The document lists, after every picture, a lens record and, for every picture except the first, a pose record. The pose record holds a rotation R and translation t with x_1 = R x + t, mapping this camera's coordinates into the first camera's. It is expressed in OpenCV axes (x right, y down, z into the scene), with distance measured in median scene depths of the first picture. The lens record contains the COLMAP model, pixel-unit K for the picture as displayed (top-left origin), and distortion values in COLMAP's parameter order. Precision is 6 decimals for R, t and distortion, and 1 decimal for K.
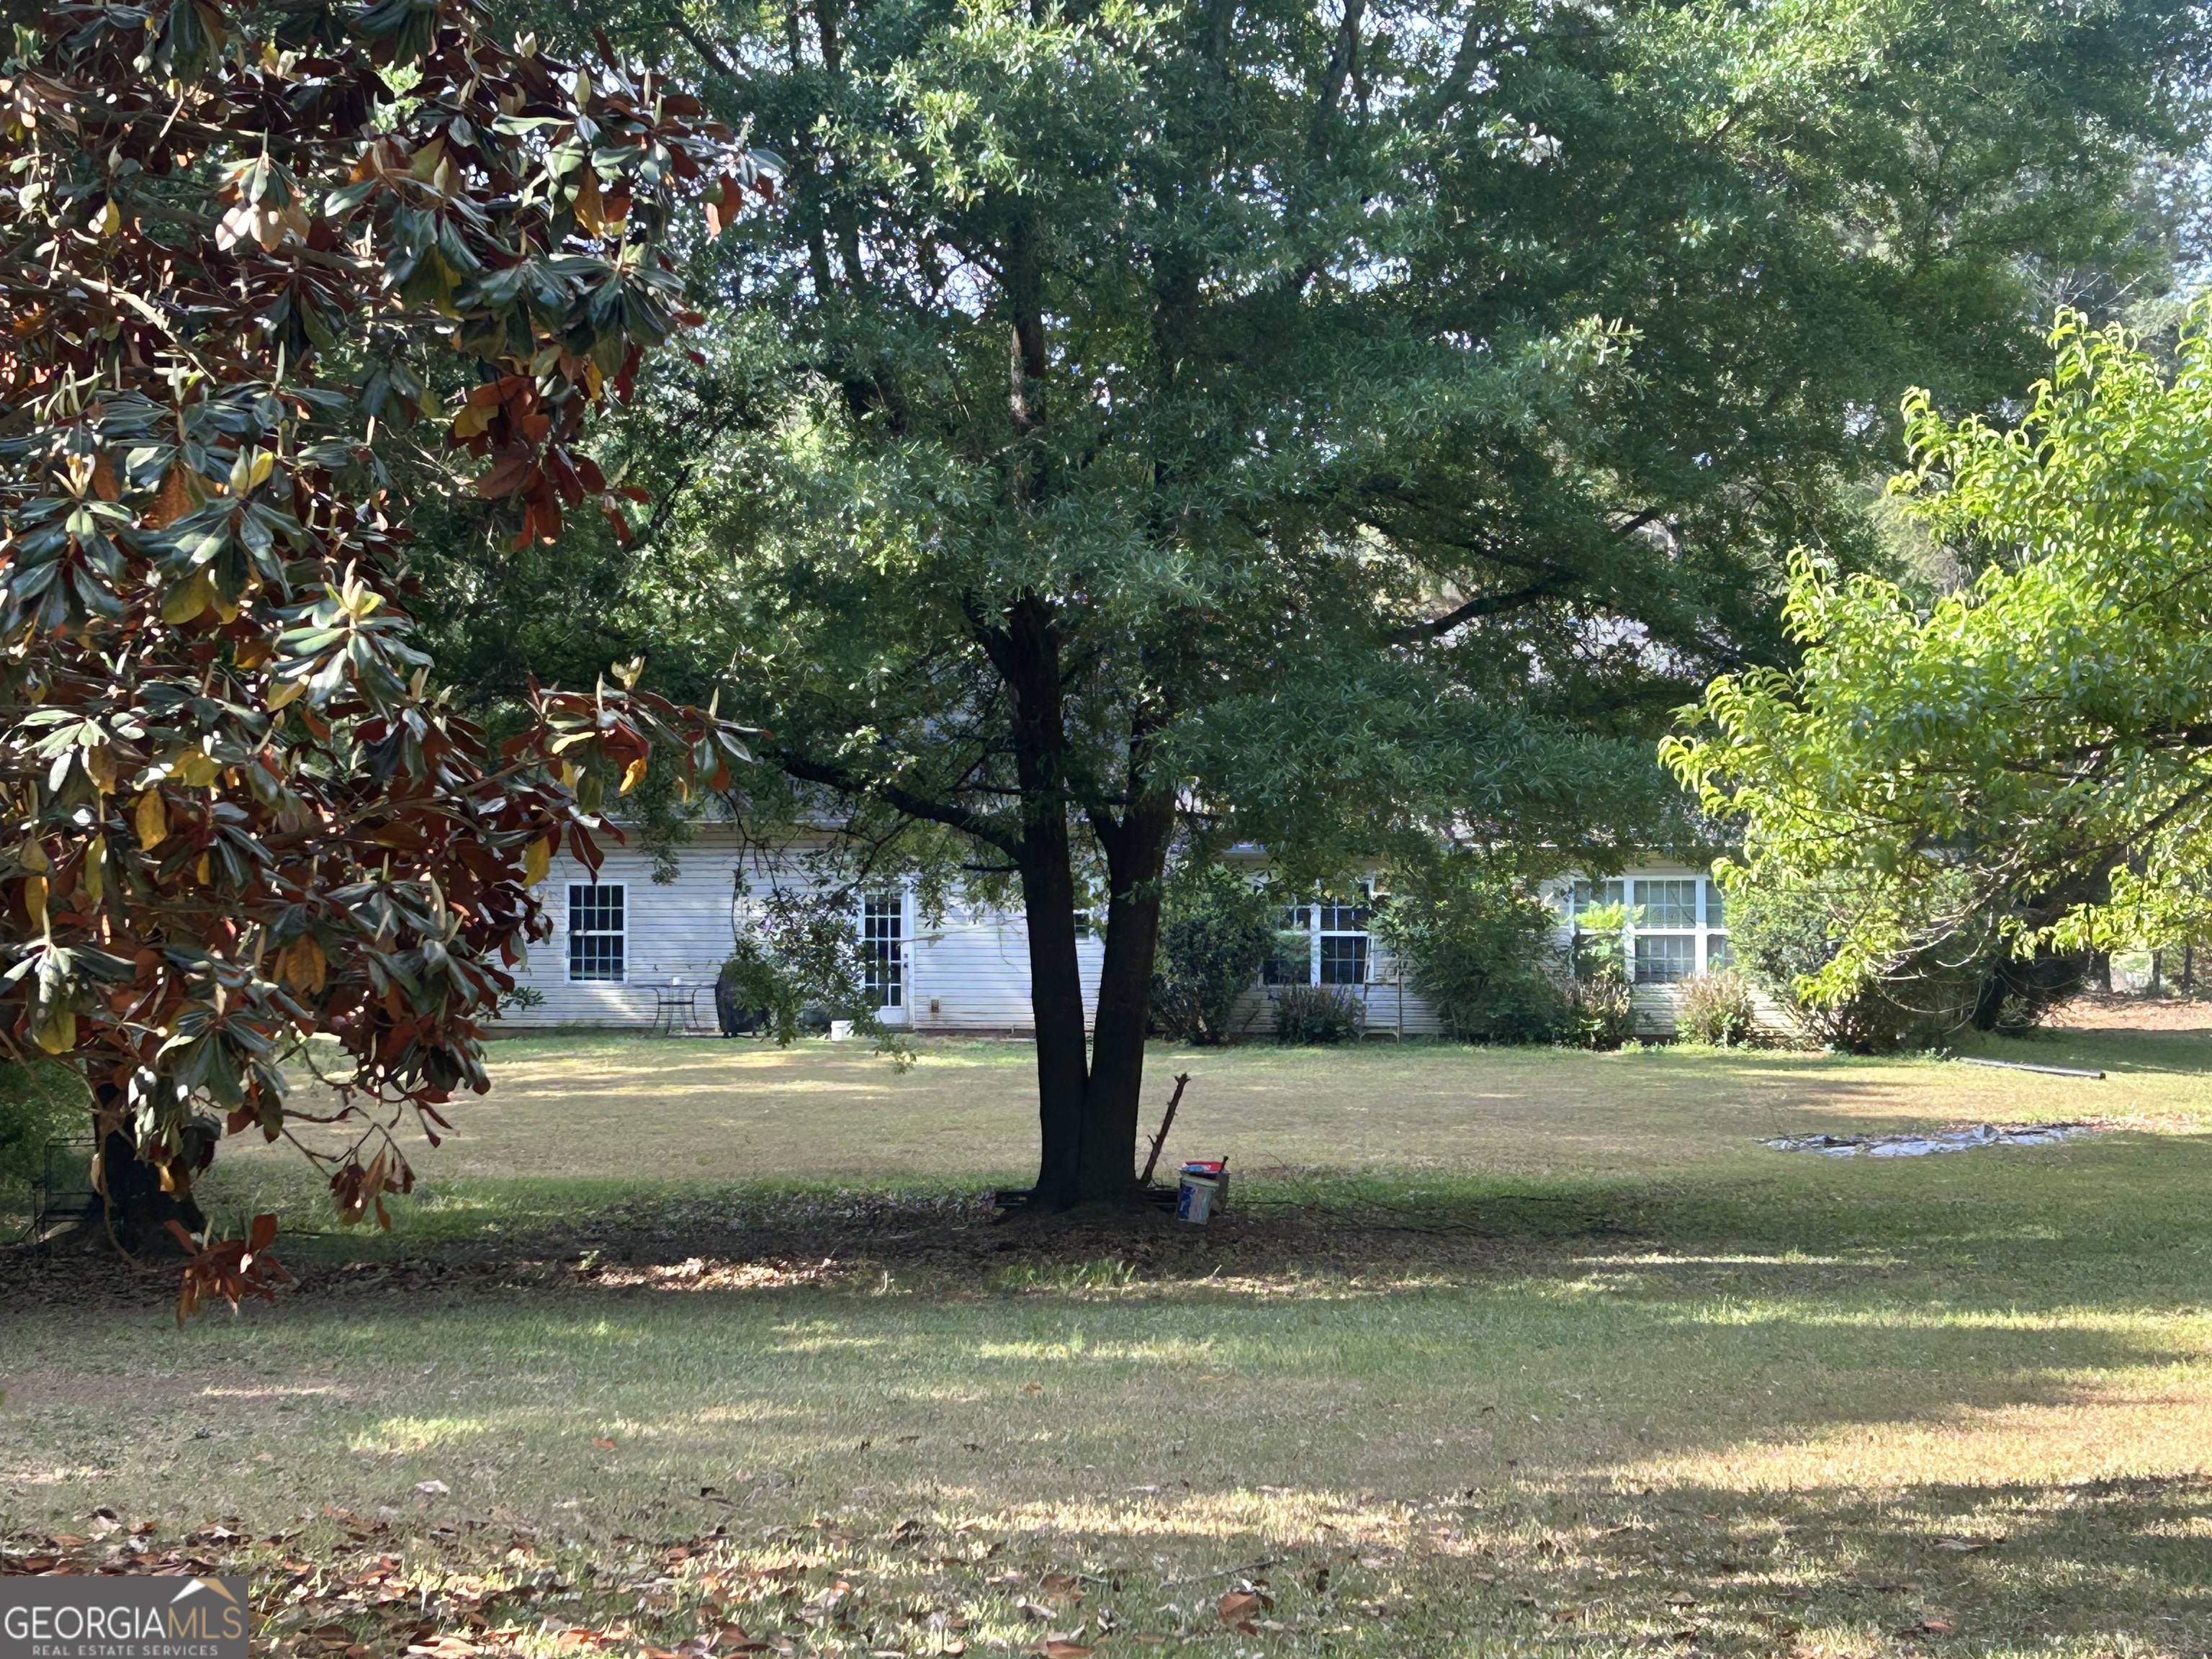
lens RADIAL K [[4406.1, 0, 1102.7], [0, 4406.1, 825.2], [0, 0, 1]] dist [0.048053, 0.000000]
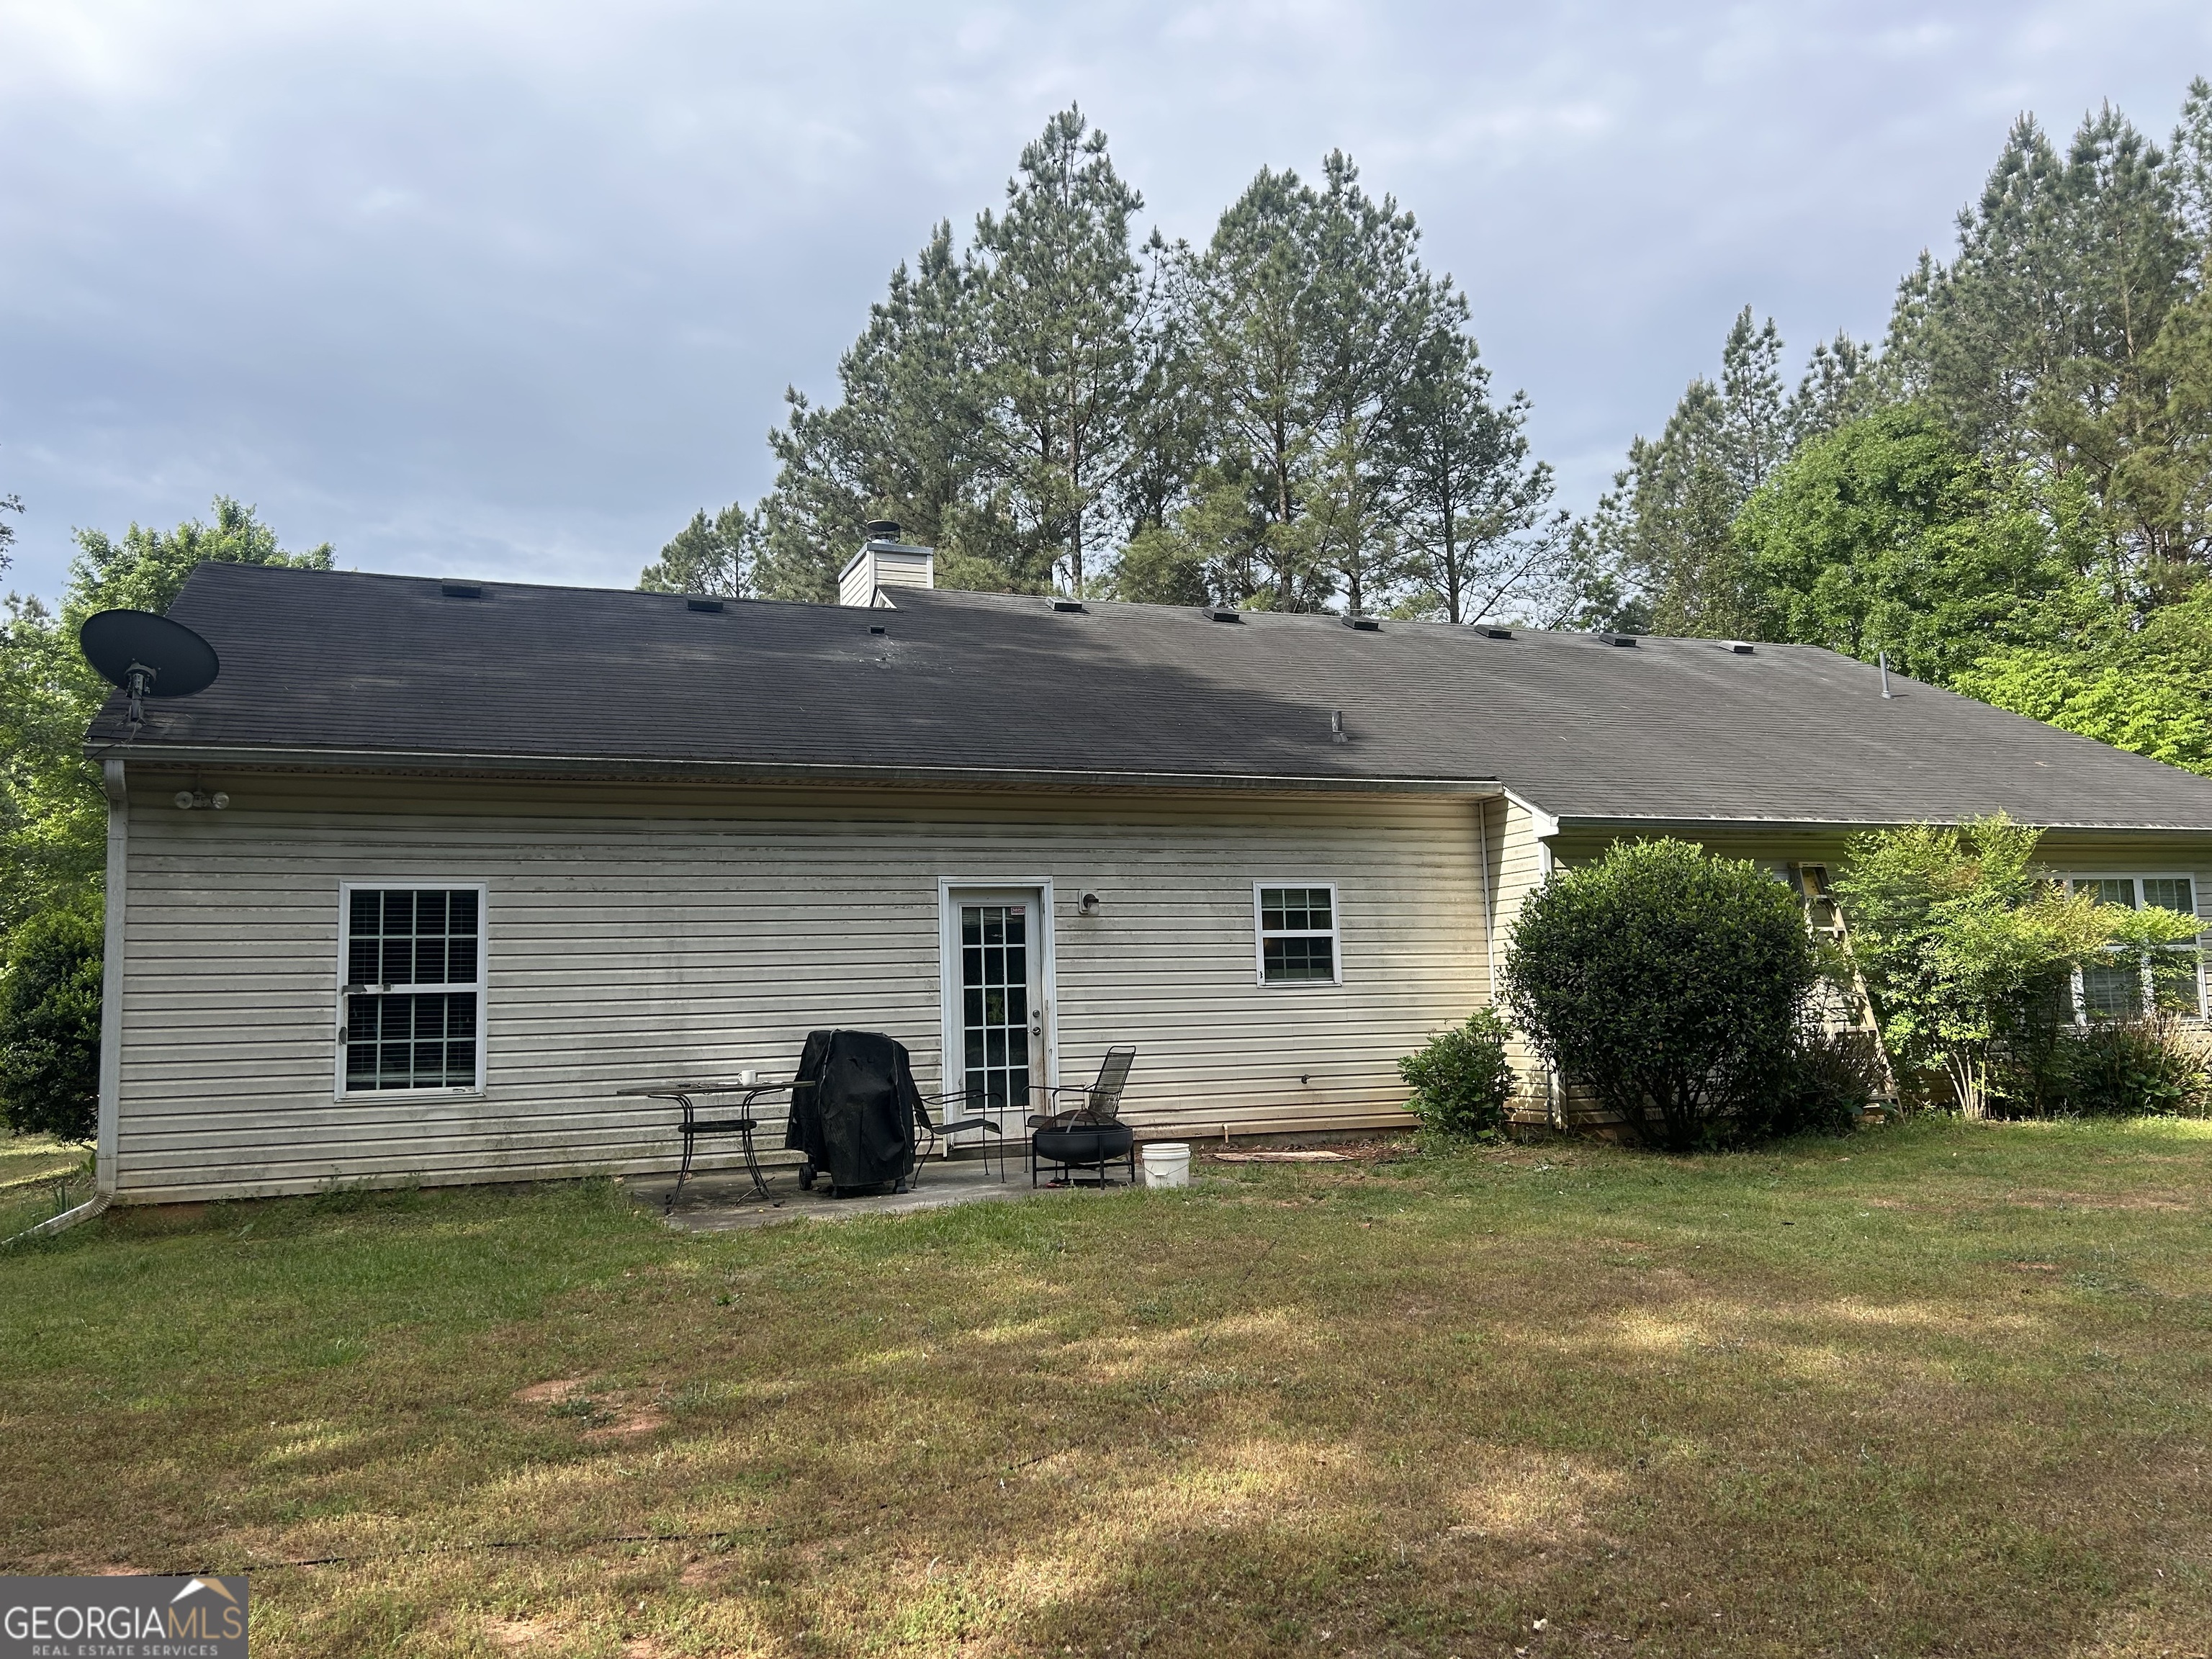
lens RADIAL K [[1672.1, 0, 1107.5], [0, 1672.1, 812.1], [0, 0, 1]] dist [0.034092, -0.041850]
pose [[0.803293, 0.047354, 0.593699, -0.083700], [0.020747, 0.994004, -0.107355, 0.013556], [-0.595223, 0.098555, 0.797494, 0.412173]]
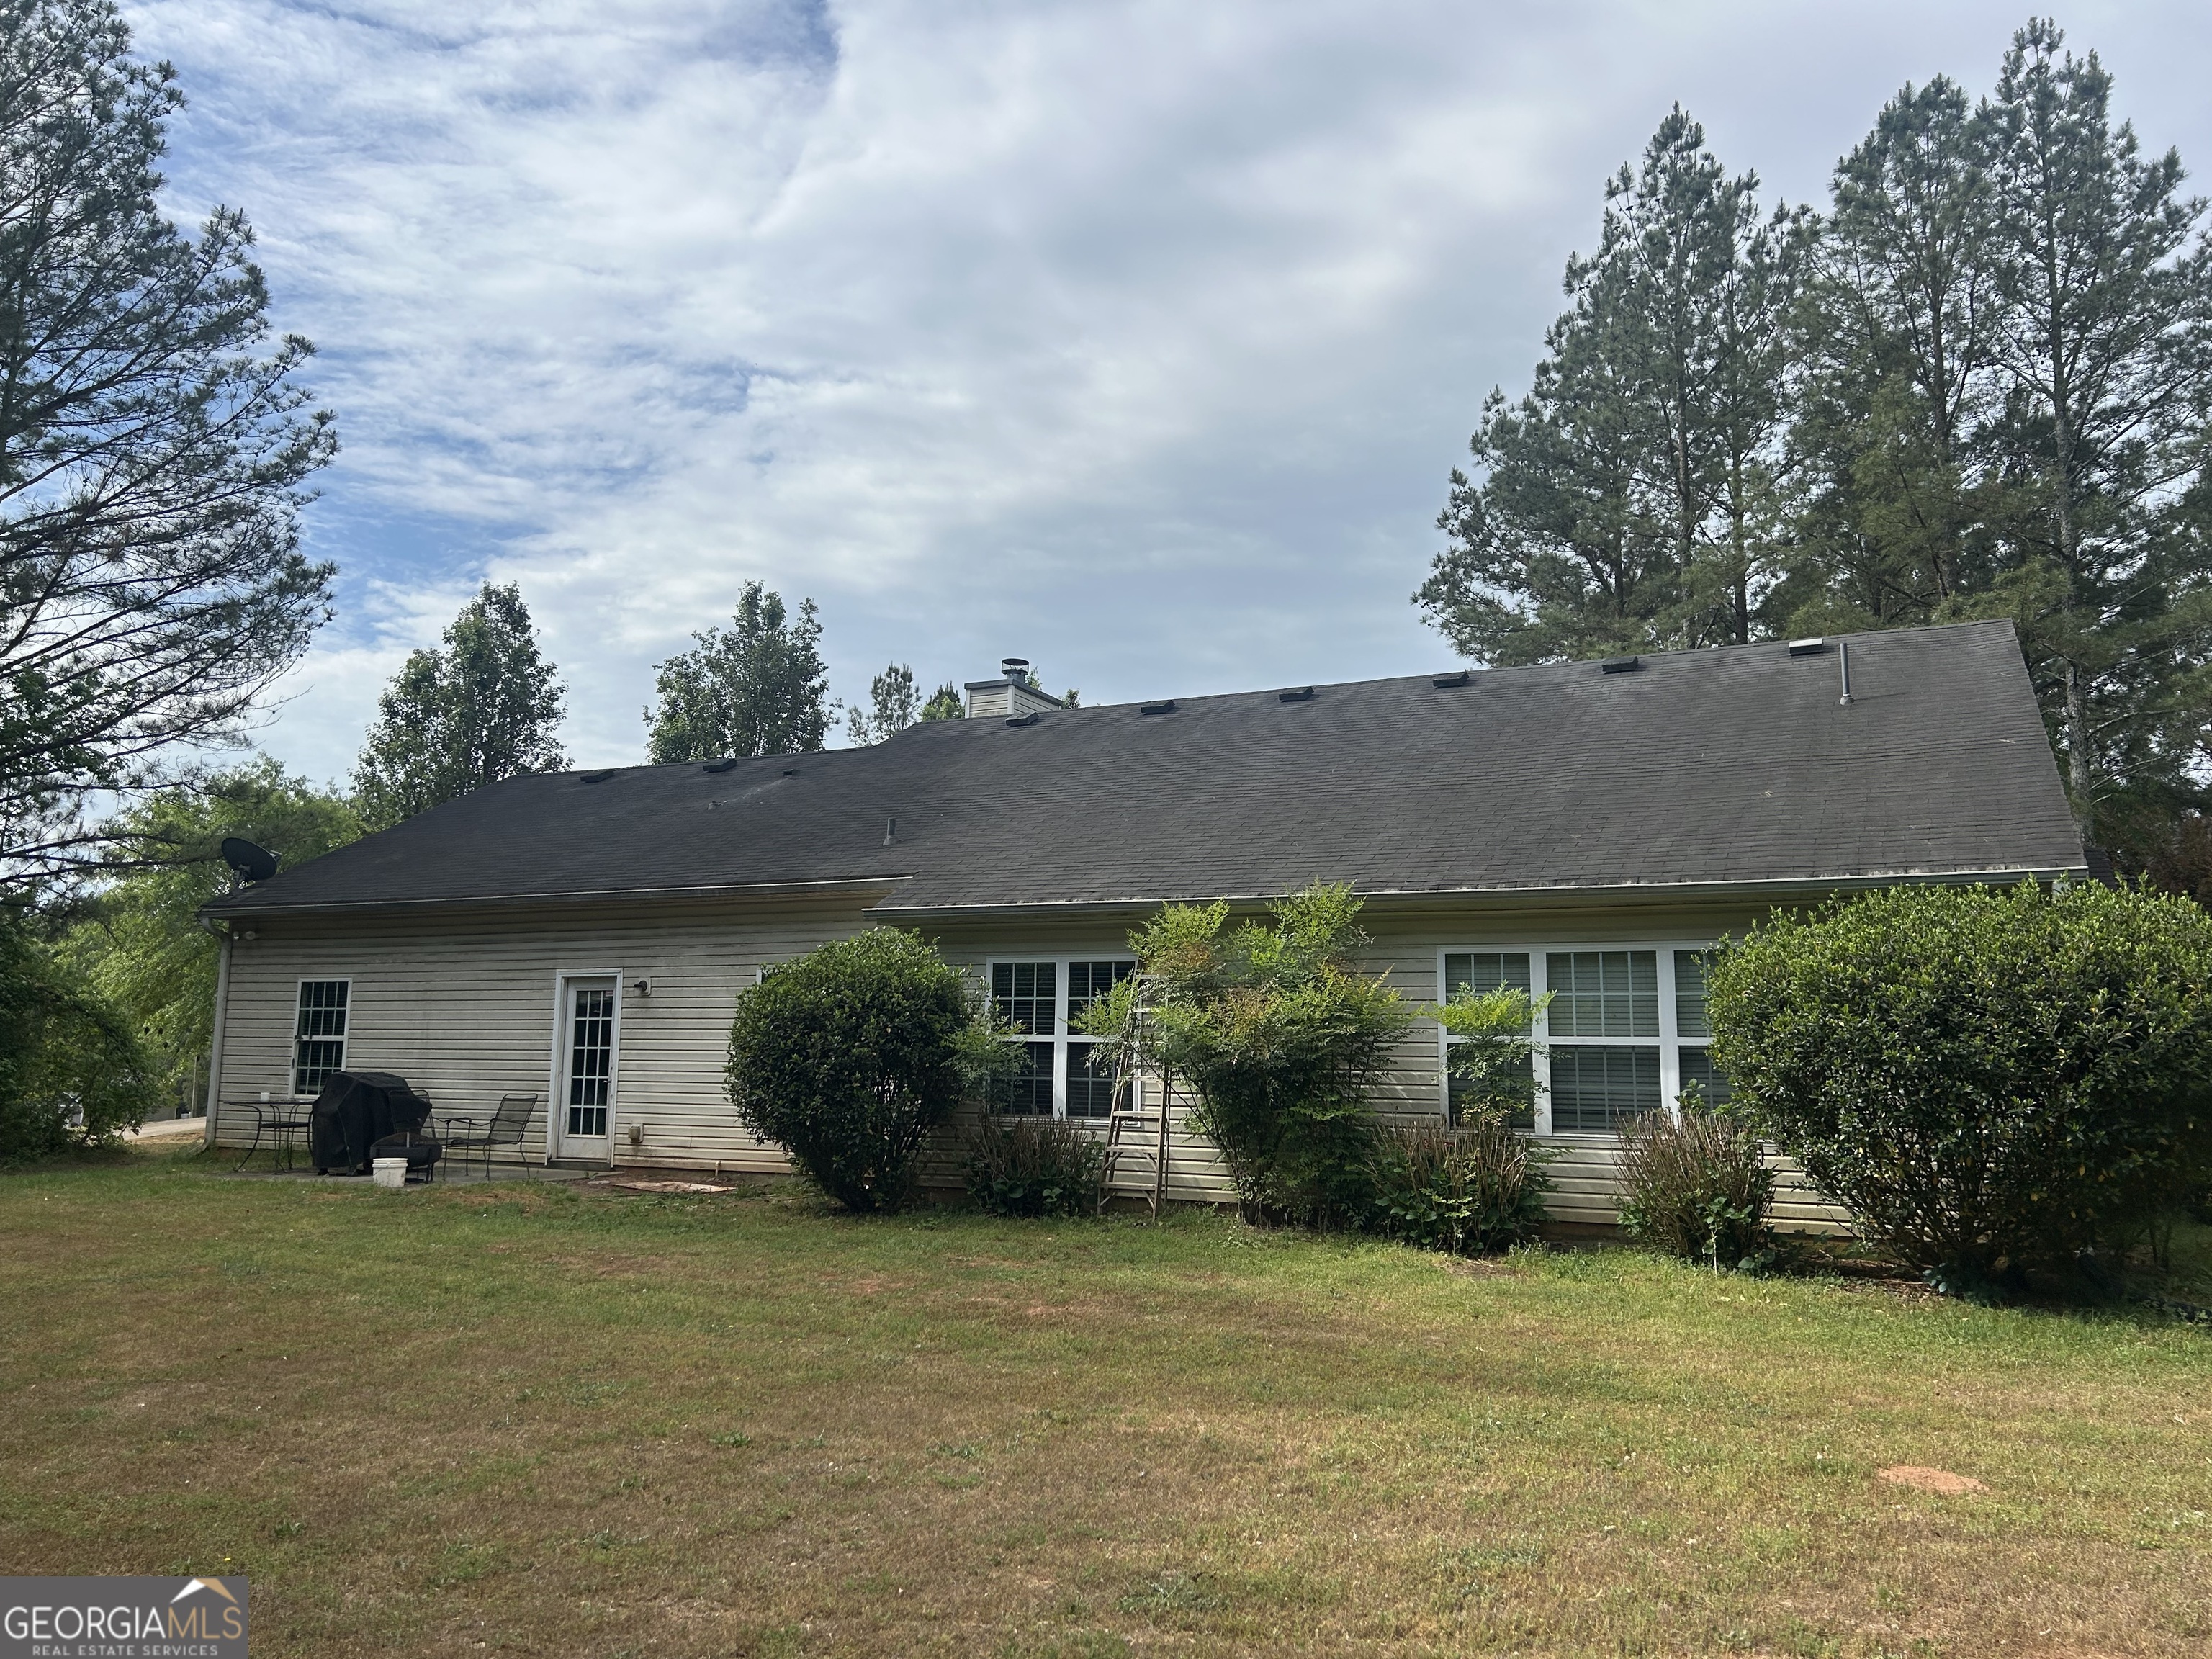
lens RADIAL K [[1672.1, 0, 1125.1], [0, 1672.1, 844.4], [0, 0, 1]] dist [0.034092, -0.041850]
pose [[0.975634, -0.012711, -0.219037, 0.054579], [-0.013945, 0.992709, -0.119723, 0.012254], [0.218962, 0.119861, 0.968343, 0.366233]]
